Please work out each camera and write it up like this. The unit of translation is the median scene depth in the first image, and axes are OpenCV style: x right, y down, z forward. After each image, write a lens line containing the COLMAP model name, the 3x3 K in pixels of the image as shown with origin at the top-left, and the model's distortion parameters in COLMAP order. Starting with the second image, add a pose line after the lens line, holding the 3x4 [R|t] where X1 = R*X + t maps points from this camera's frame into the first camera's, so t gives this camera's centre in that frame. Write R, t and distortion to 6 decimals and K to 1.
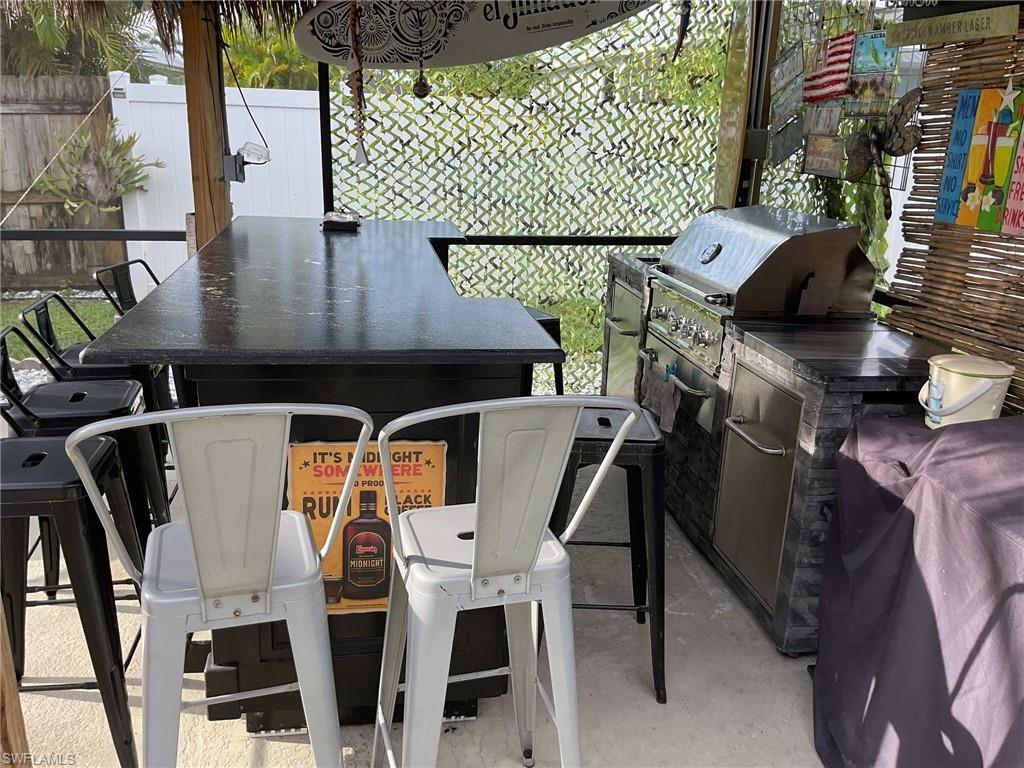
lens RADIAL K [[865.0, 0, 512.0], [0, 865.0, 384.0], [0, 0, 1]] dist [-0.003269, -0.005950]
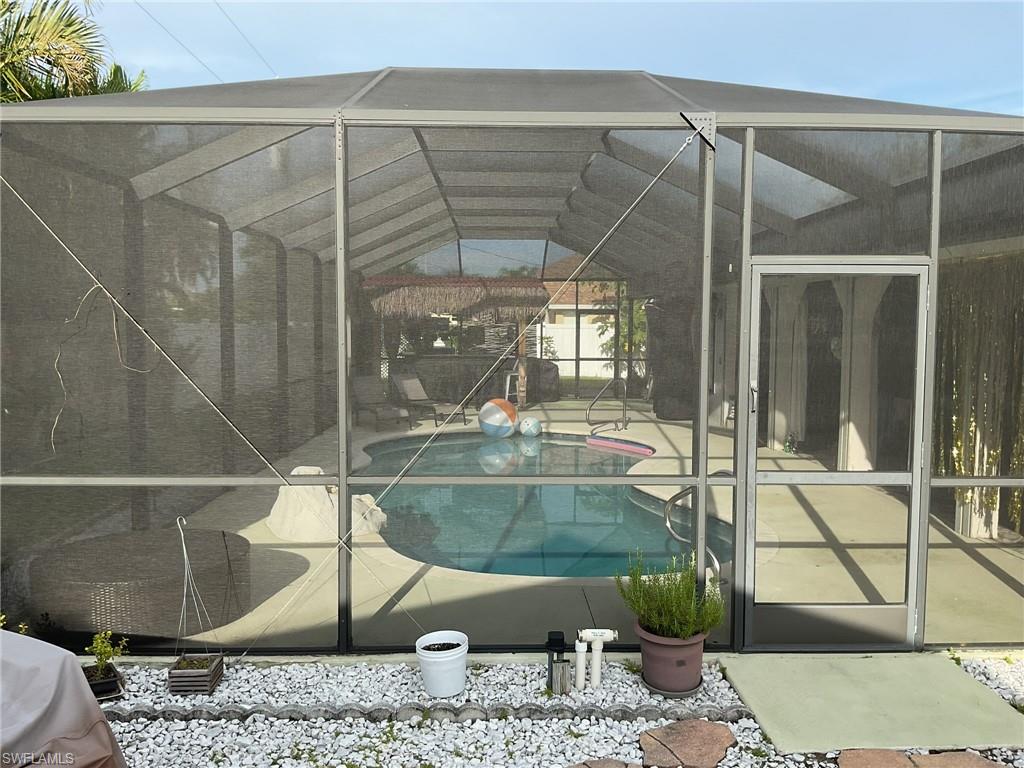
lens RADIAL K [[845.5, 0, 512.0], [0, 845.5, 384.0], [0, 0, 1]] dist [0.121805, -0.249371]
pose [[0.159981, -0.096752, 0.982367, -3.810578], [0.290714, 0.955666, 0.046779, -0.054652], [-0.943341, 0.278104, 0.181016, -0.319919]]
